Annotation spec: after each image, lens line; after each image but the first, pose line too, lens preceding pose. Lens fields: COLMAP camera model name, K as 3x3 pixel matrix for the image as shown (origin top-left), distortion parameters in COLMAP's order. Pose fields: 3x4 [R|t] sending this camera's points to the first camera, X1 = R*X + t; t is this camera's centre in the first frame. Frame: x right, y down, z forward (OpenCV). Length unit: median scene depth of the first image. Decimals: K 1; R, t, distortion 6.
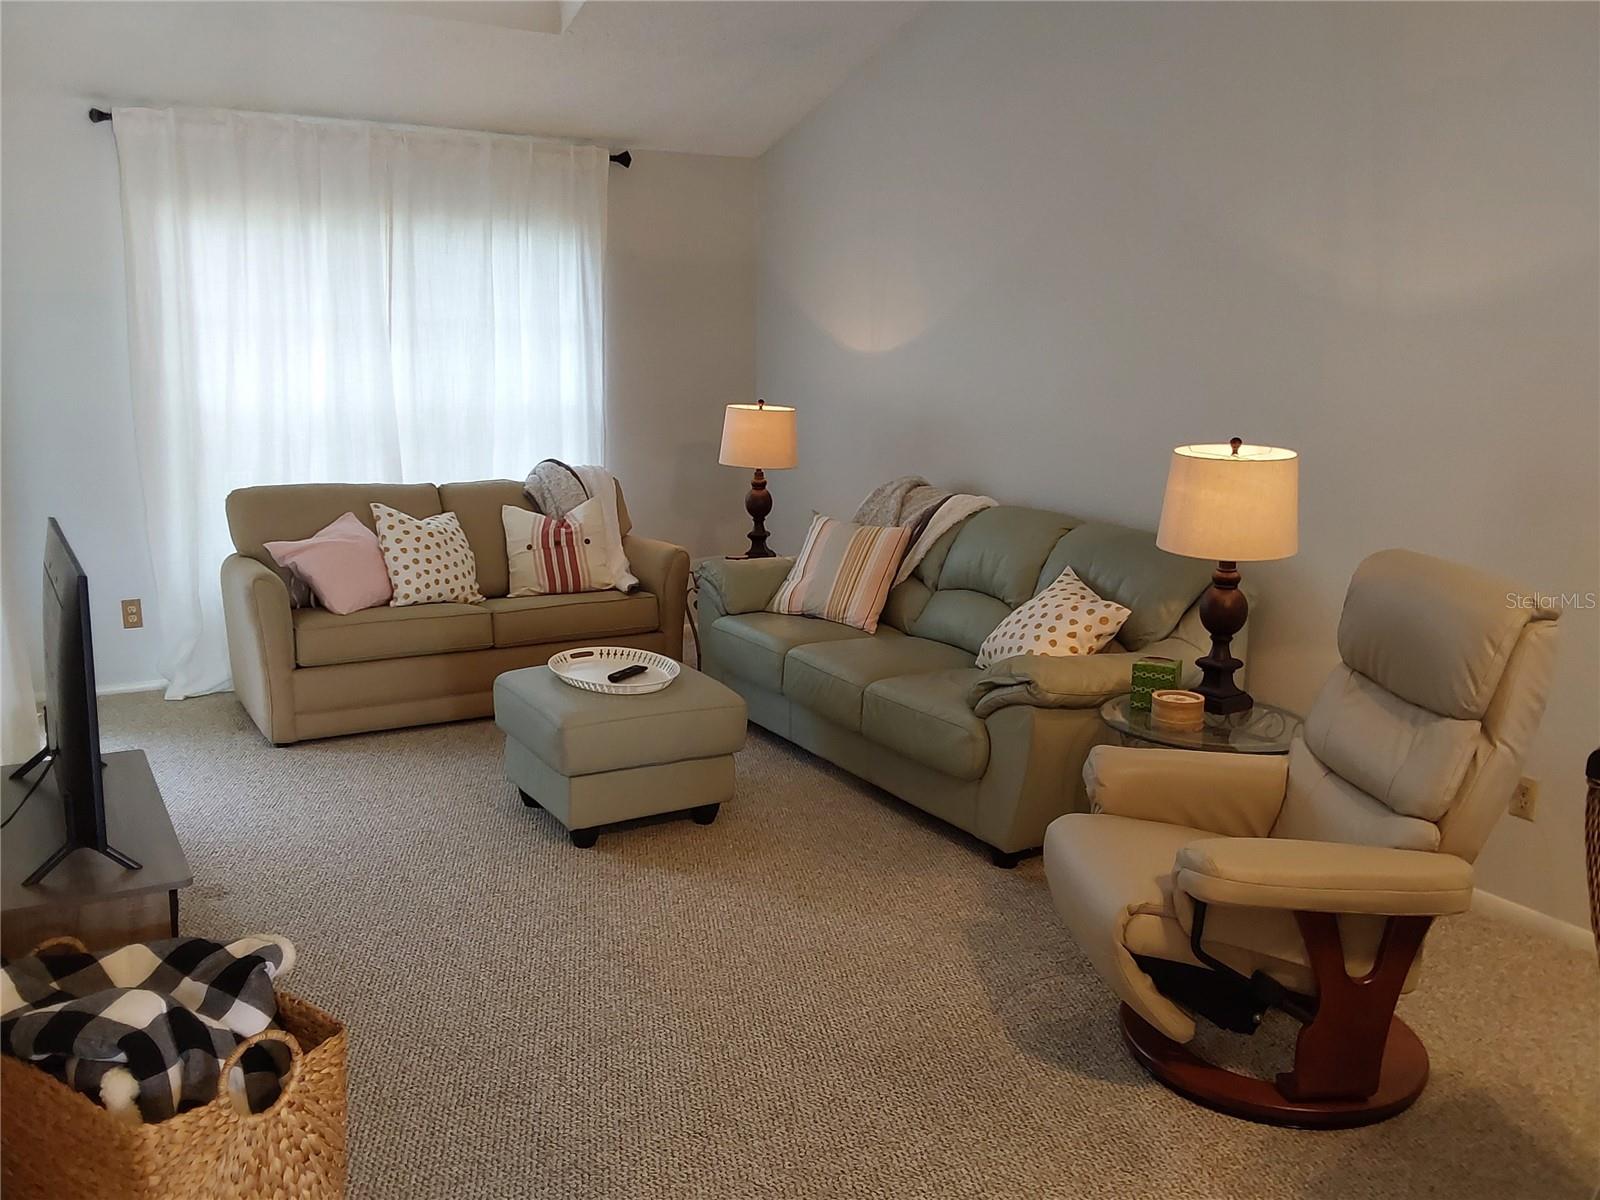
lens RADIAL K [[1307.6, 0, 790.7], [0, 1307.6, 594.4], [0, 0, 1]] dist [0.030358, -0.040536]
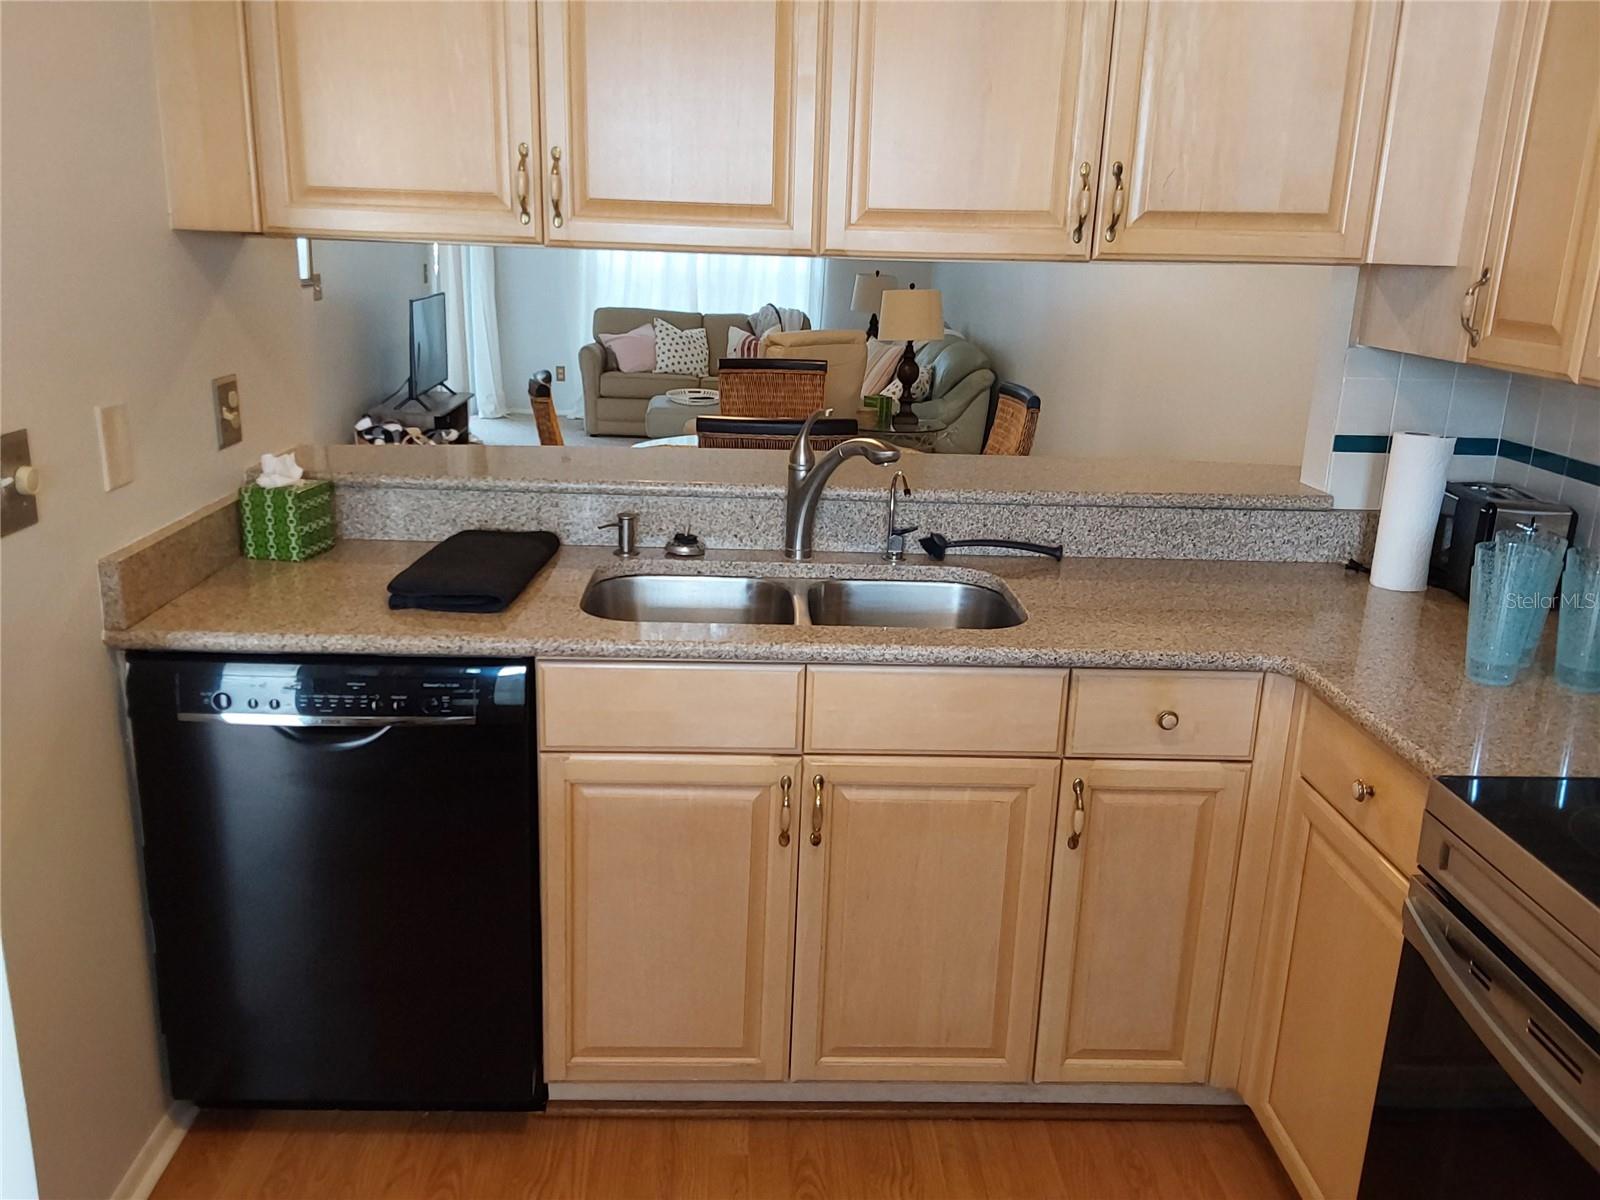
lens RADIAL K [[1307.6, 0, 802.1], [0, 1307.6, 605.8], [0, 0, 1]] dist [0.030358, -0.040536]
pose [[0.874830, 0.147464, -0.461440, 0.808231], [-0.112457, 0.988341, 0.102643, 0.123663], [0.471196, -0.037903, 0.881214, -0.583900]]
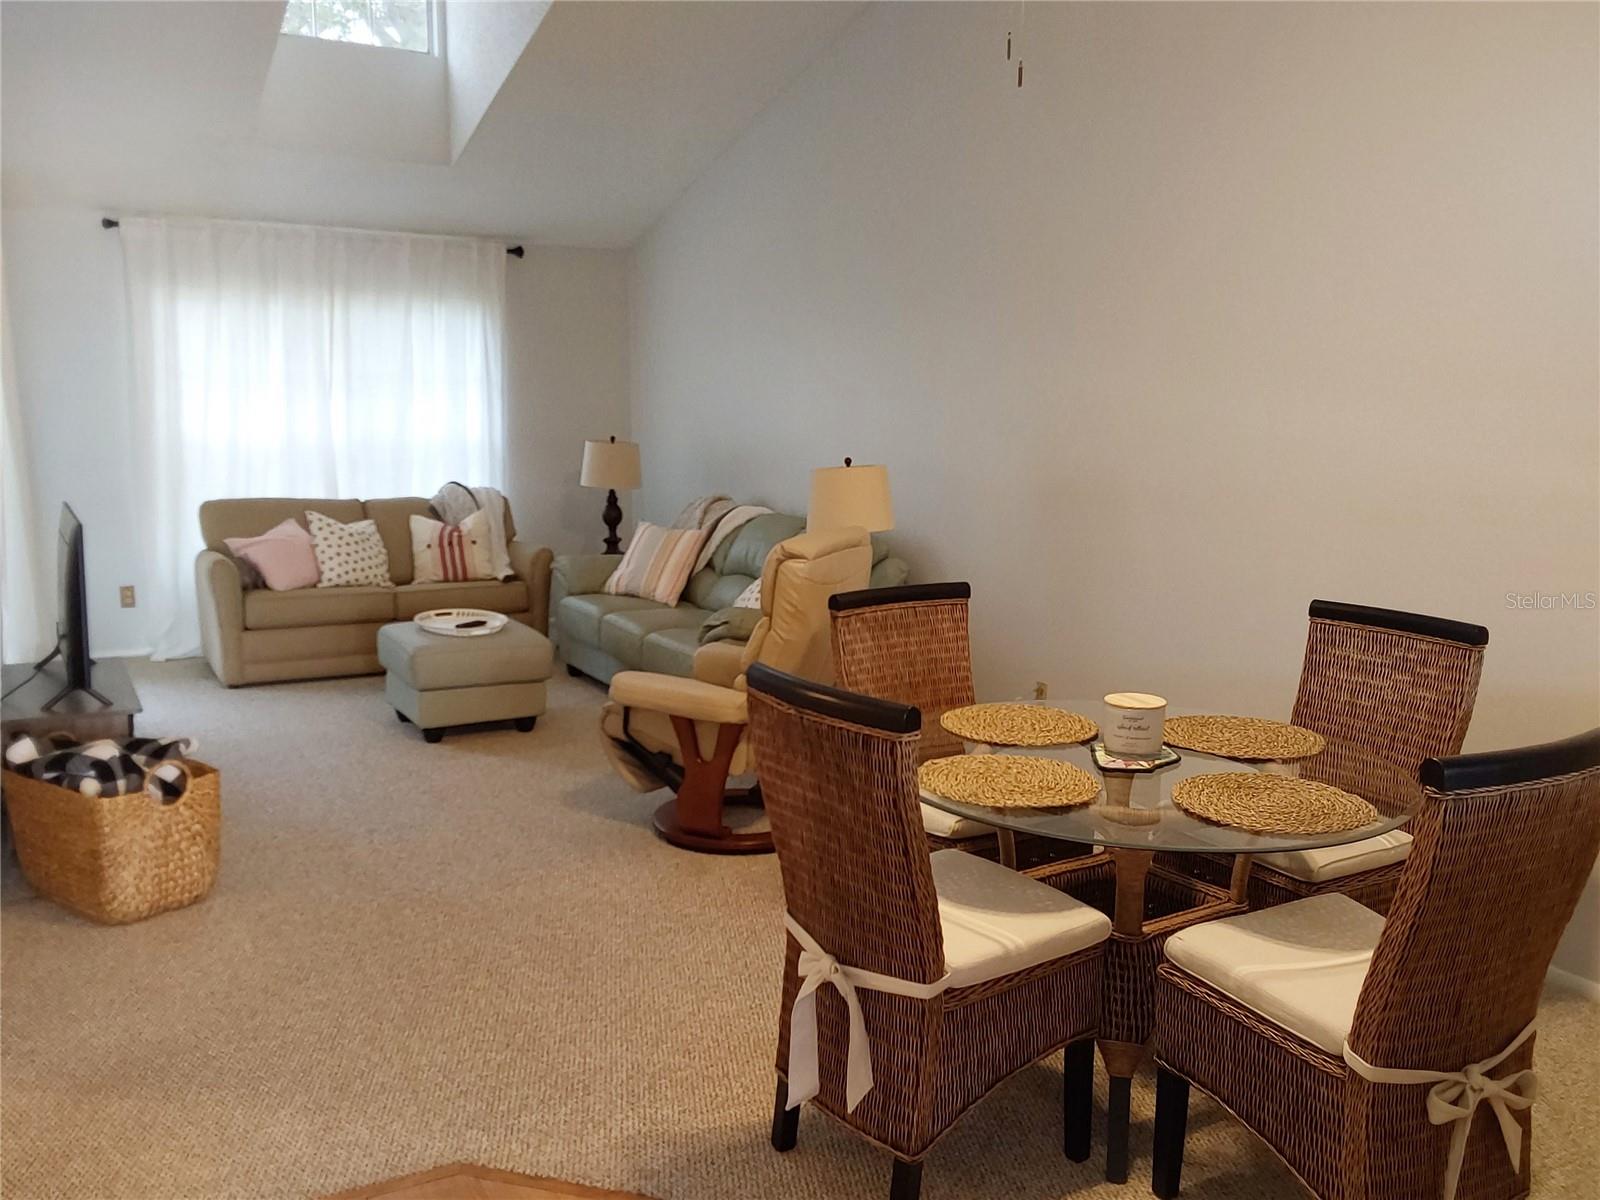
lens RADIAL K [[1307.6, 0, 810.1], [0, 1307.6, 598.7], [0, 0, 1]] dist [0.030358, -0.040536]
pose [[0.999992, 0.003906, -0.001087, 0.198403], [-0.003942, 0.999371, -0.035236, 0.066076], [0.000949, 0.035240, 0.999378, -0.338817]]
